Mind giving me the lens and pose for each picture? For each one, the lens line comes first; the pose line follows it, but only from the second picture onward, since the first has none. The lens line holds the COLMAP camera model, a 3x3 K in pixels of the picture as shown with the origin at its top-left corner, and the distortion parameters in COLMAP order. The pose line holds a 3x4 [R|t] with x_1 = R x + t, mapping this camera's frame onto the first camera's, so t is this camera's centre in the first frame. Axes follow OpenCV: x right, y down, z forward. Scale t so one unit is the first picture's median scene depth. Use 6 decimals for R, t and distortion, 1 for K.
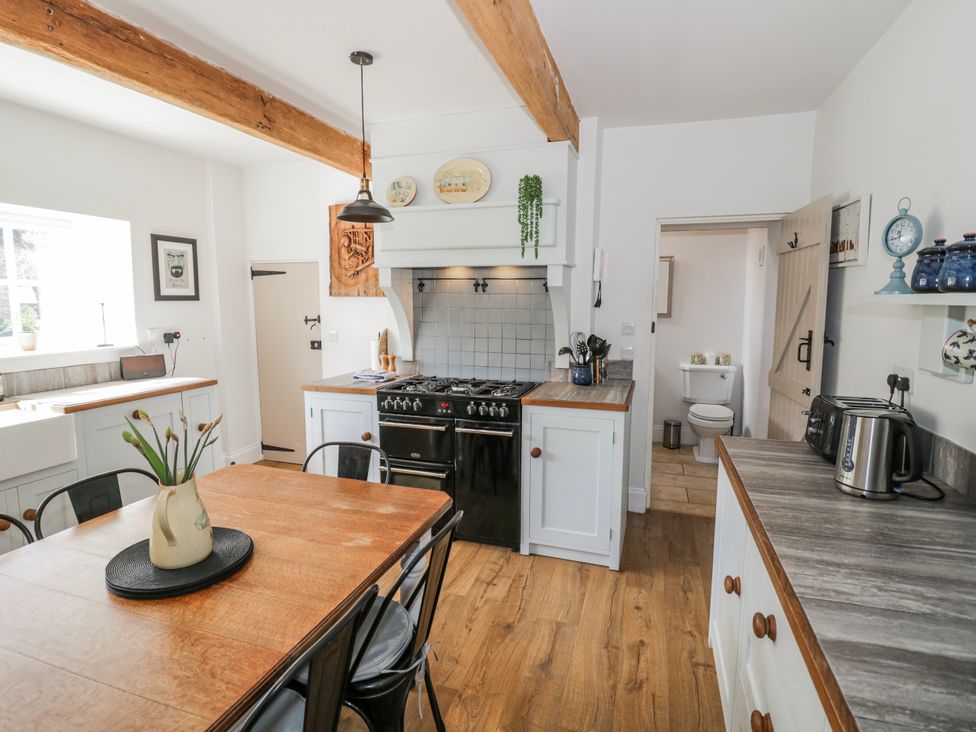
lens RADIAL K [[507.6, 0, 486.2], [0, 507.6, 361.8], [0, 0, 1]] dist [0.000305, -0.013427]
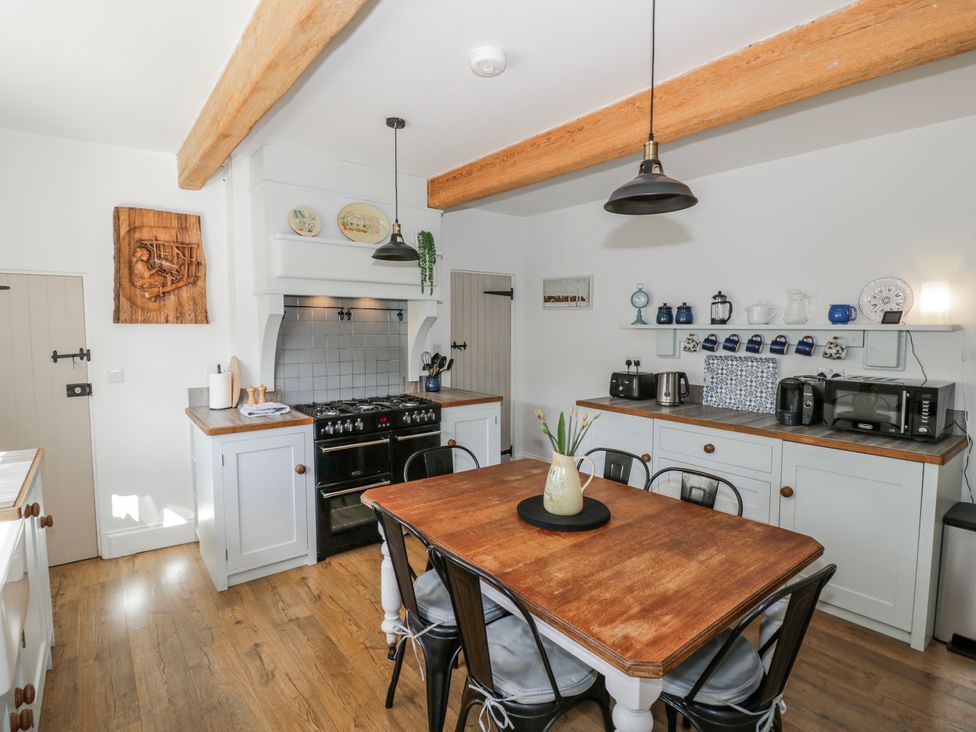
lens RADIAL K [[507.6, 0, 489.5], [0, 507.6, 364.9], [0, 0, 1]] dist [0.000305, -0.013427]
pose [[0.553306, -0.065381, 0.830408, -1.484831], [0.101475, 0.994780, 0.010709, -0.042149], [-0.826774, 0.078340, 0.557052, 0.276759]]
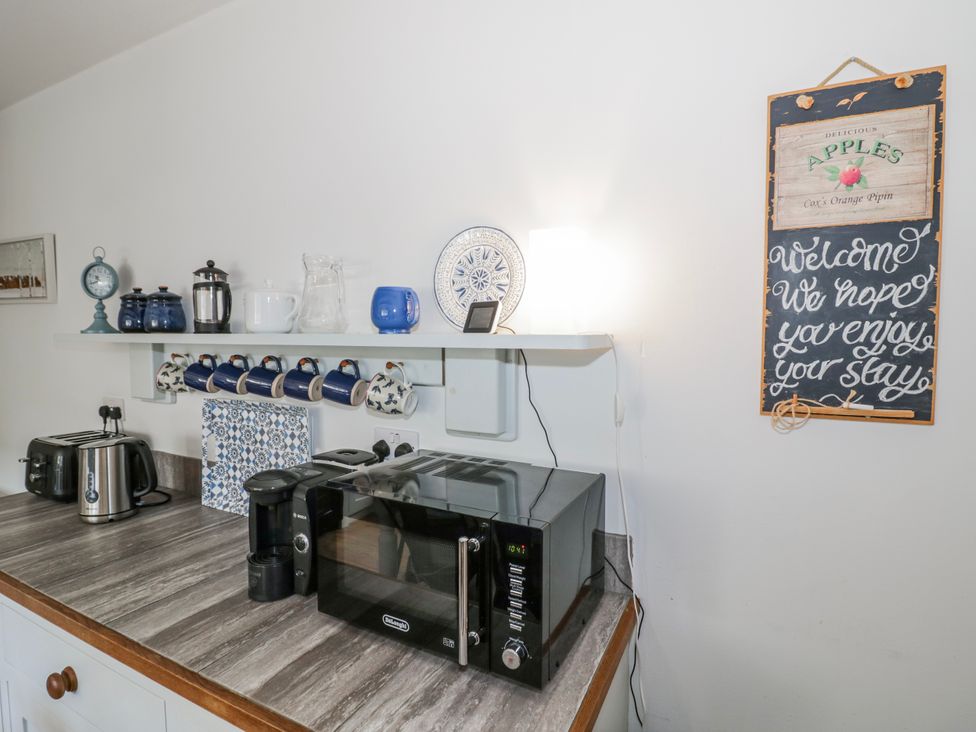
lens RADIAL K [[507.6, 0, 490.6], [0, 507.6, 360.6], [0, 0, 1]] dist [0.000305, -0.013427]
pose [[0.157678, -0.048713, 0.986288, -0.140656], [0.117054, 0.992663, 0.030314, -0.007955], [-0.980528, 0.110669, 0.162223, -0.005198]]
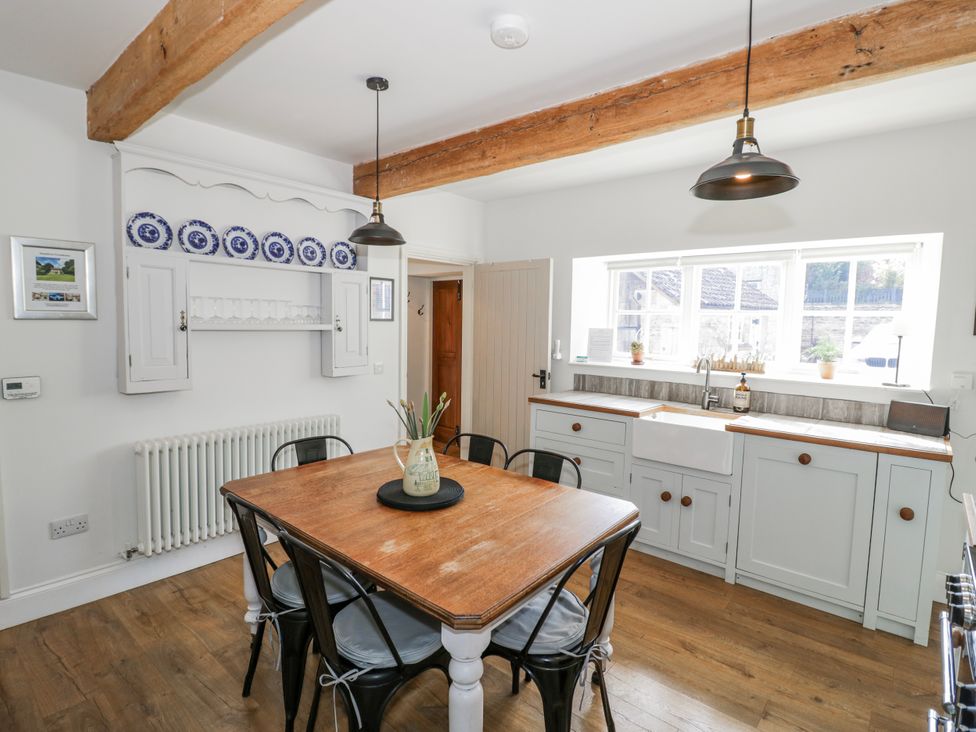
lens RADIAL K [[507.6, 0, 492.6], [0, 507.6, 363.0], [0, 0, 1]] dist [0.000305, -0.013427]
pose [[-0.372059, 0.067275, -0.925768, 0.556780], [-0.134233, 0.982986, 0.125380, -0.166834], [0.918452, 0.170918, -0.356698, 1.329931]]
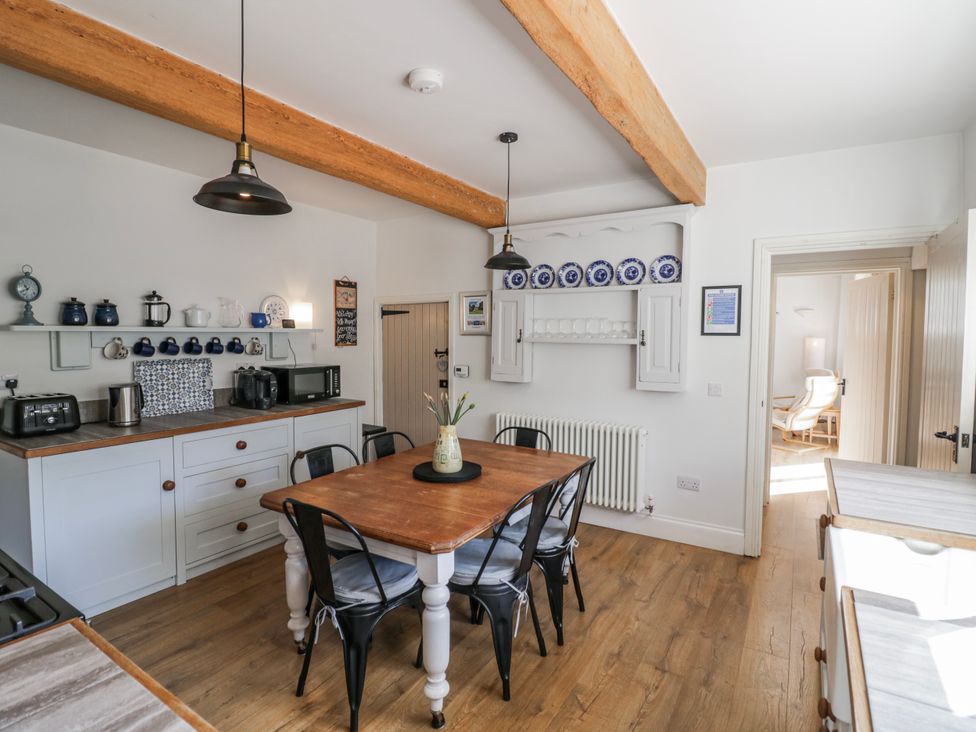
lens RADIAL K [[507.6, 0, 487.4], [0, 507.6, 361.0], [0, 0, 1]] dist [0.000305, -0.013427]
pose [[-0.970829, -0.021546, 0.238801, -0.936341], [0.020811, 0.984623, 0.173447, -0.260763], [-0.238866, 0.173357, -0.955453, 2.131007]]
